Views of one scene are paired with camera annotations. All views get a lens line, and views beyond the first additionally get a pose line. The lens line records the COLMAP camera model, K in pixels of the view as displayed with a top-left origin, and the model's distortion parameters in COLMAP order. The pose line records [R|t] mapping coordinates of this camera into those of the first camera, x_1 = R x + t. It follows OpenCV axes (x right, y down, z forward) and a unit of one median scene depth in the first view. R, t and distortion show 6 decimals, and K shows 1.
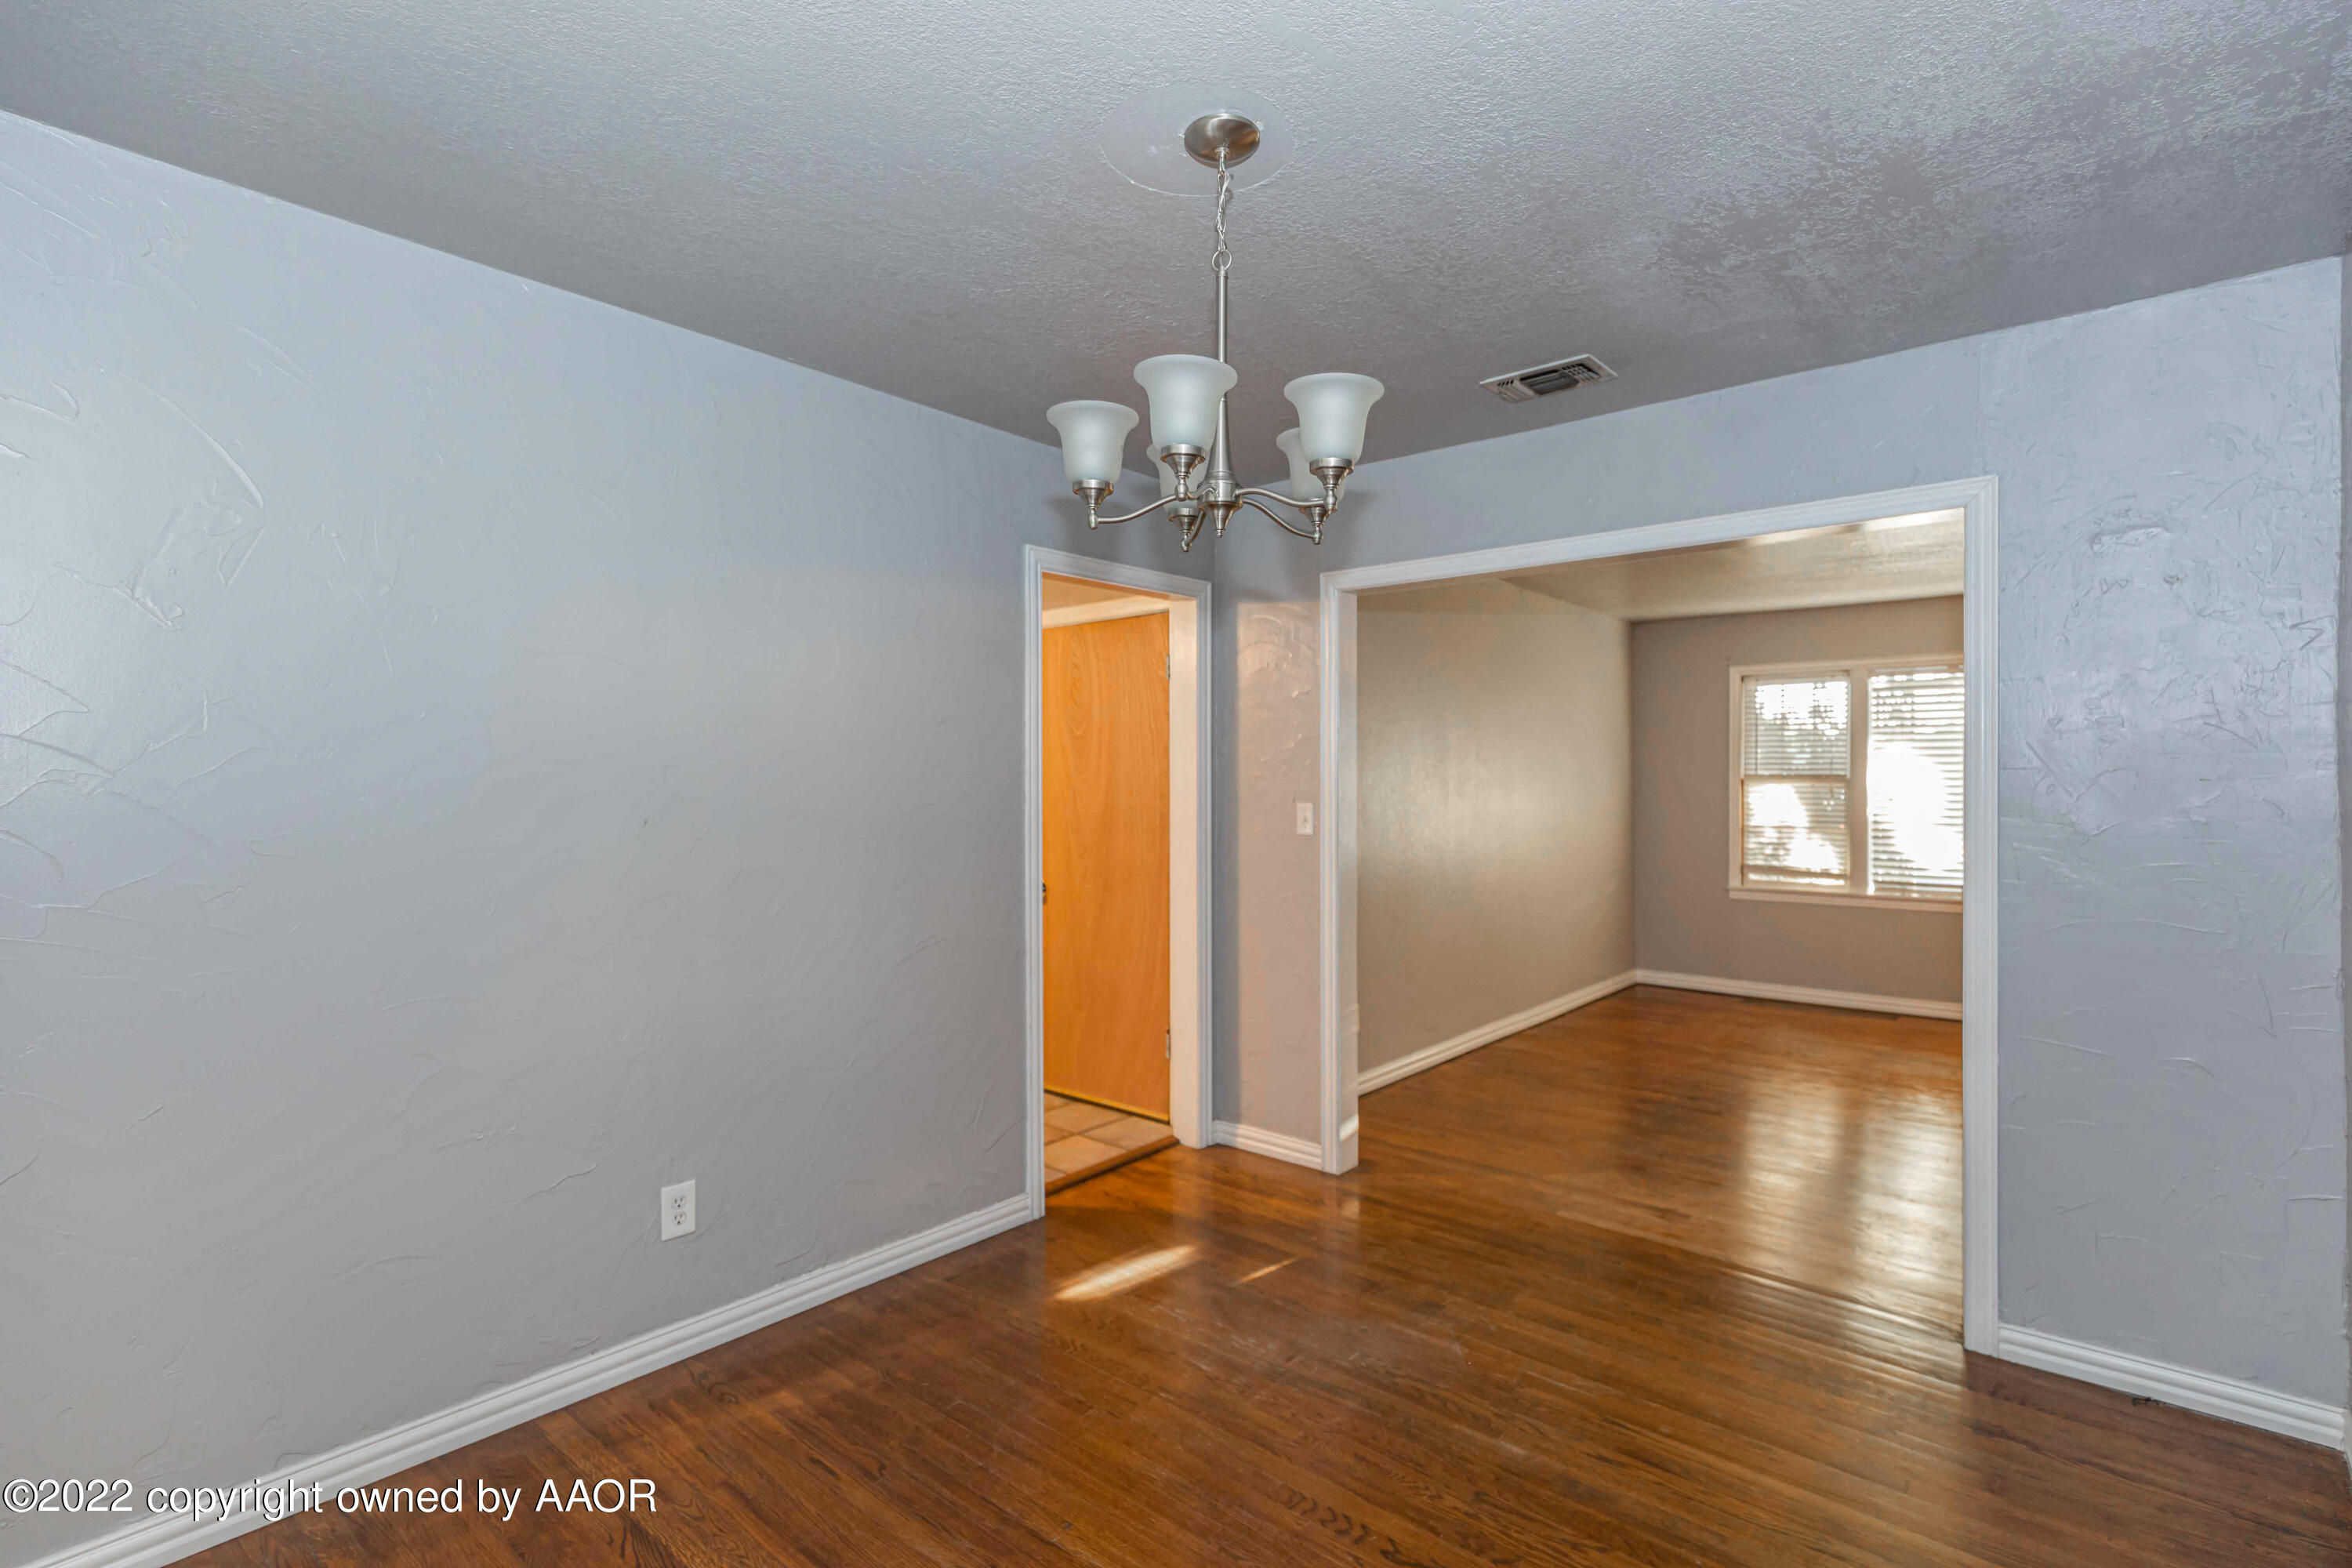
lens RADIAL K [[1083.5, 0, 1170.3], [0, 1083.5, 790.2], [0, 0, 1]] dist [0.008265, -0.000725]
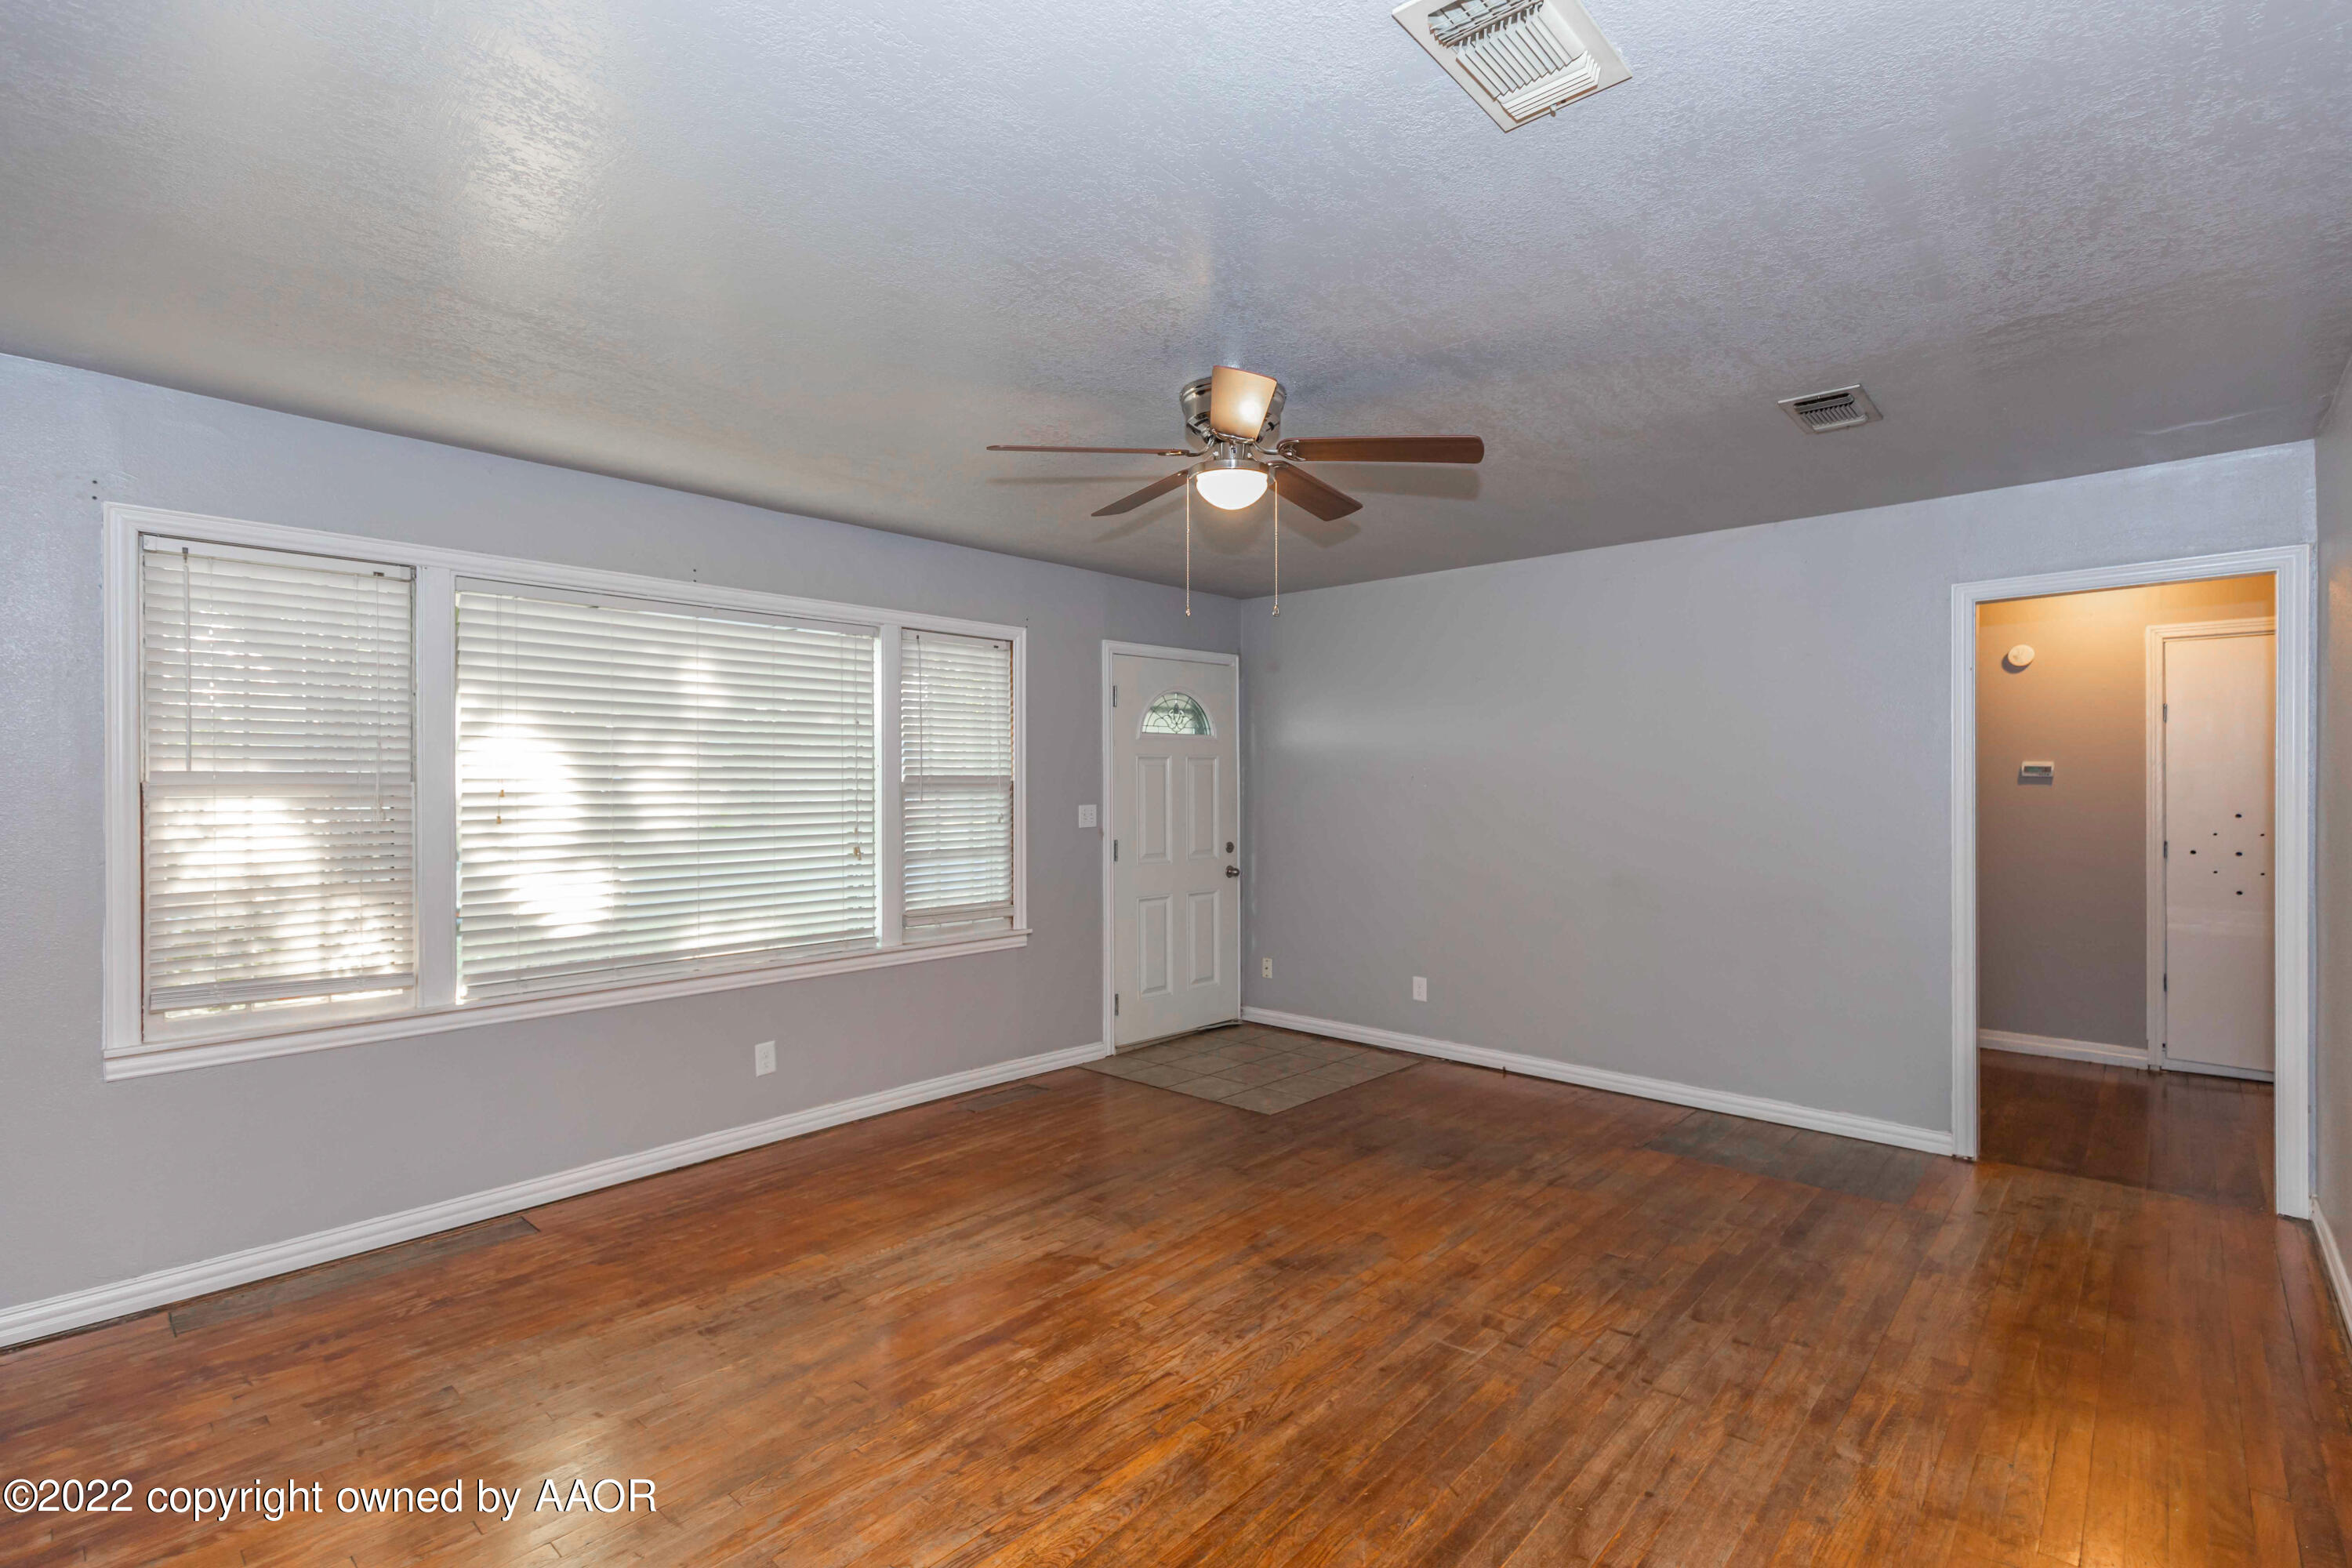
lens RADIAL K [[1083.5, 0, 1211.8], [0, 1083.5, 763.4], [0, 0, 1]] dist [0.008265, -0.000725]
pose [[0.002005, 0.016324, 0.999865, 0.117348], [0.006900, 0.999843, -0.016338, -0.008621], [-0.999974, 0.006932, 0.001892, 0.623258]]
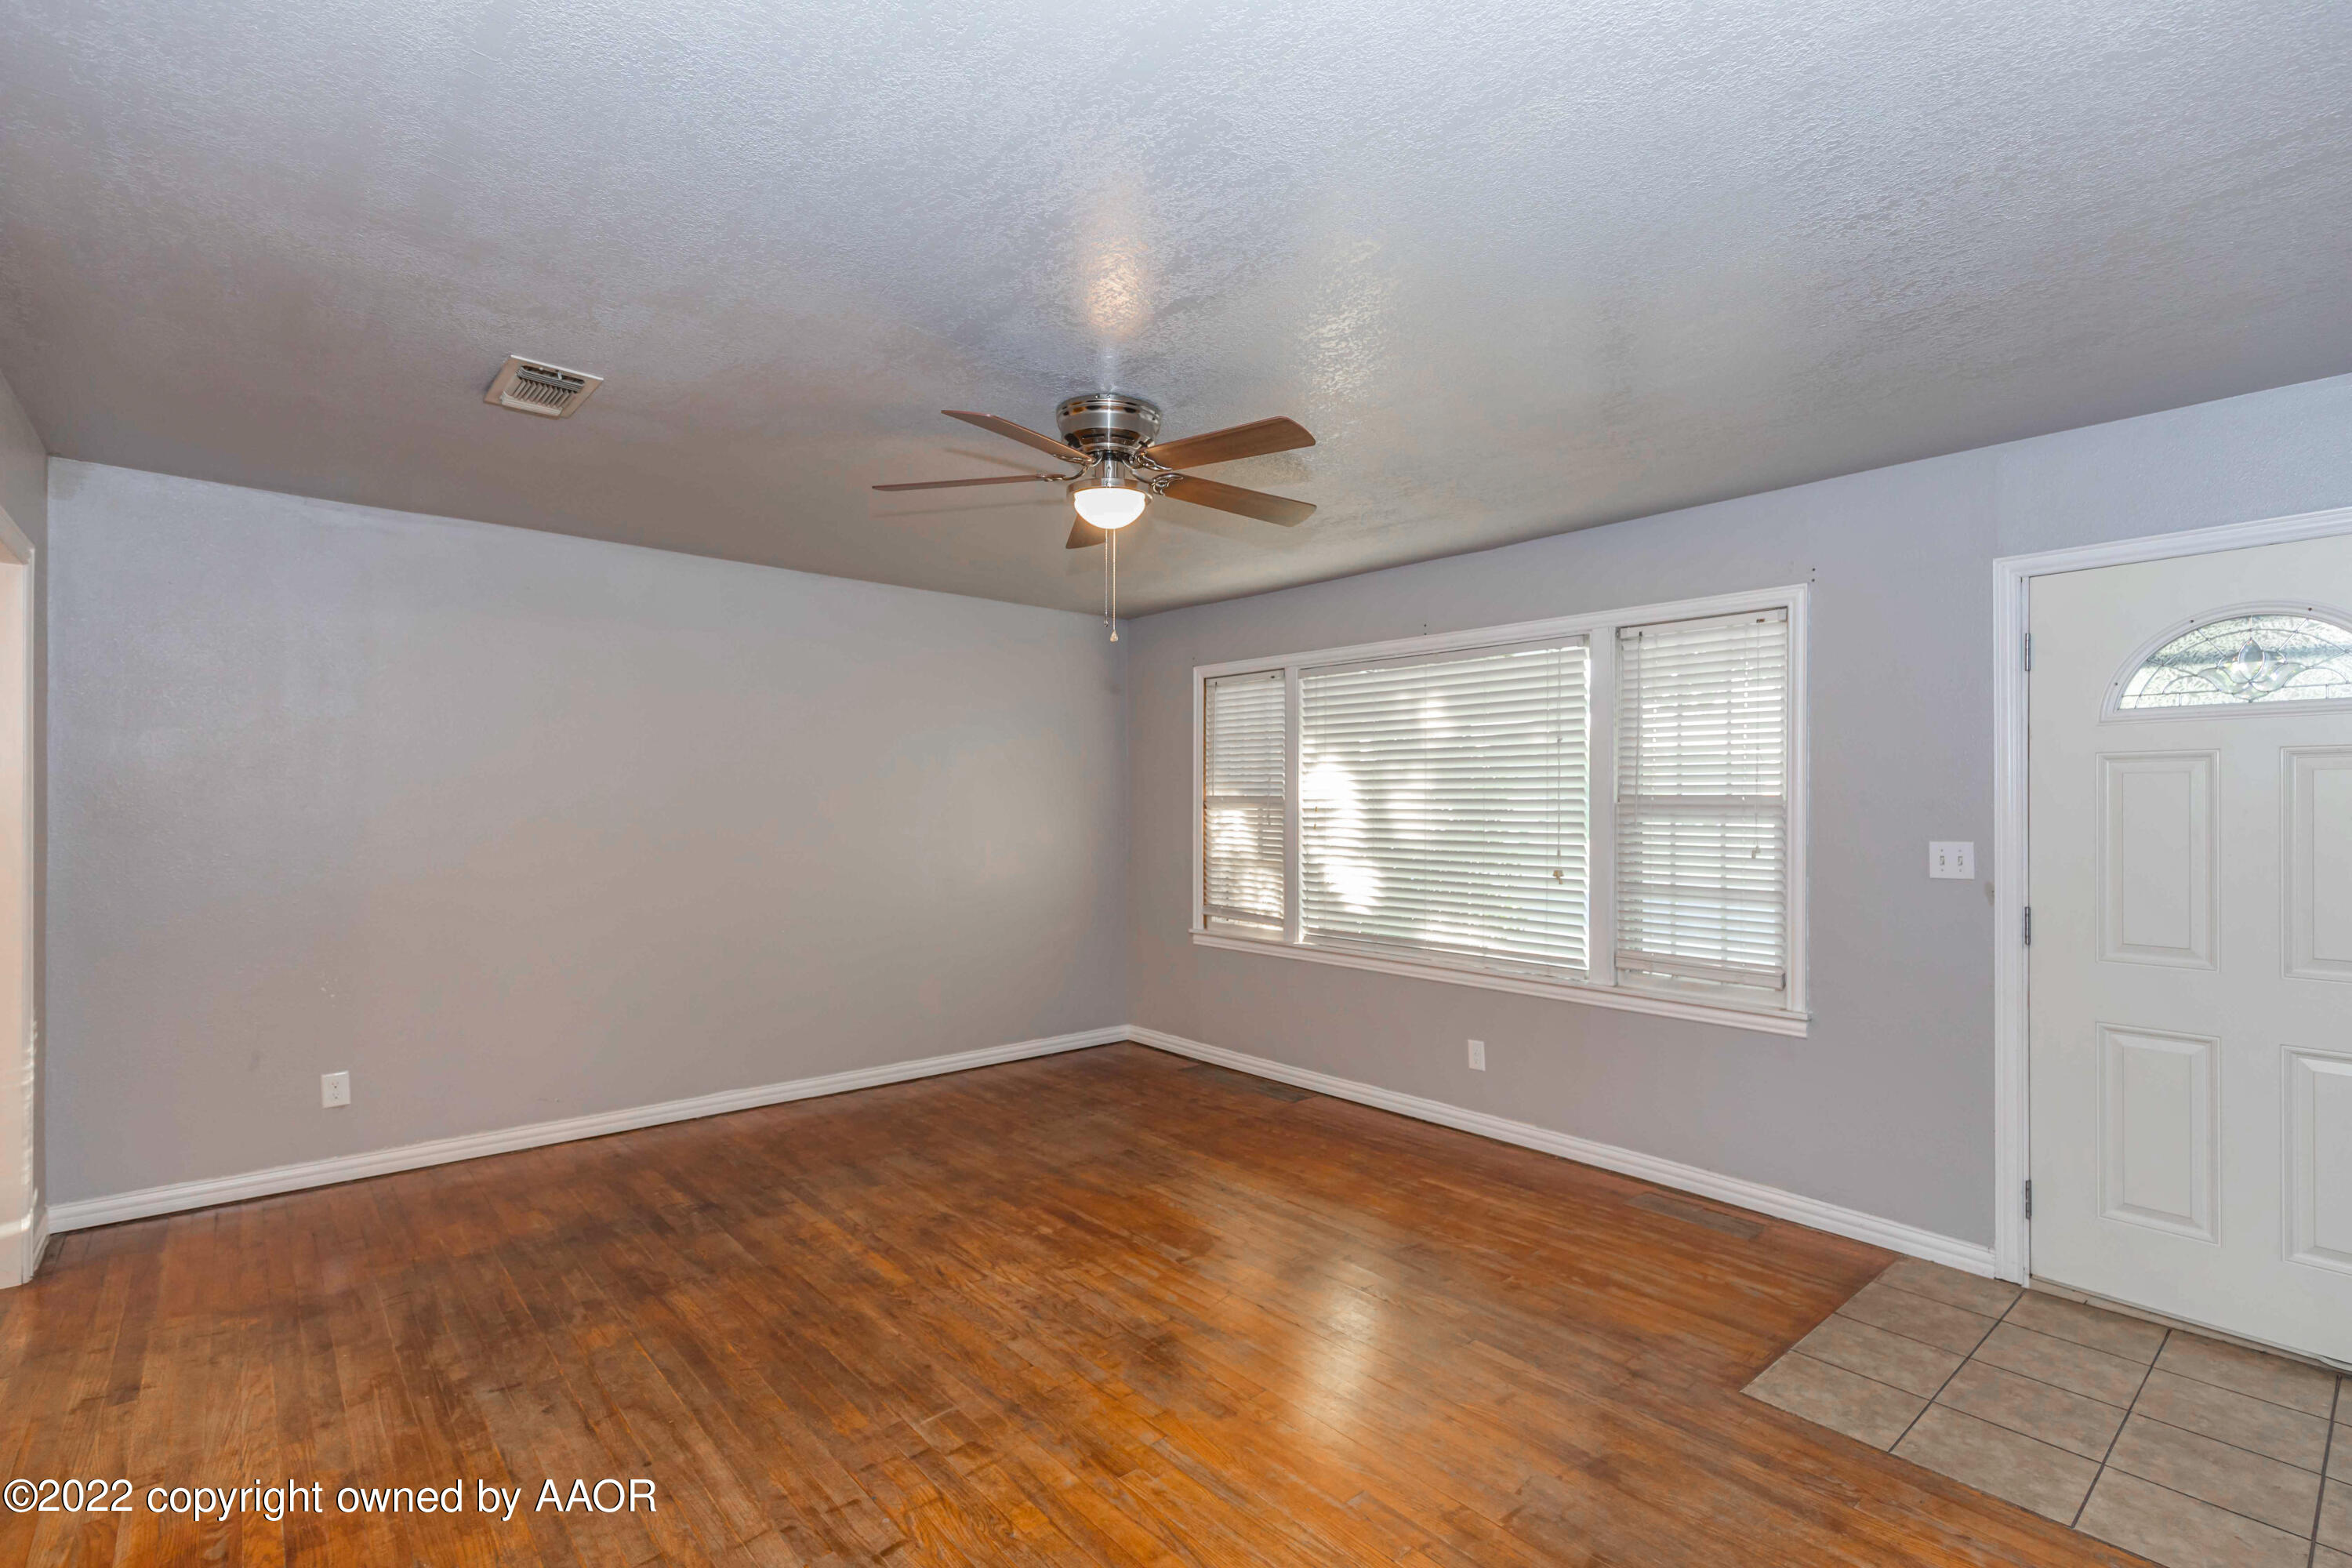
lens RADIAL K [[1083.5, 0, 1171.6], [0, 1083.5, 791.1], [0, 0, 1]] dist [0.008265, -0.000725]
pose [[0.989637, 0.001716, -0.143585, 0.650444], [-0.004027, 0.999867, -0.015812, -0.005100], [0.143539, 0.016227, 0.989512, 0.180376]]
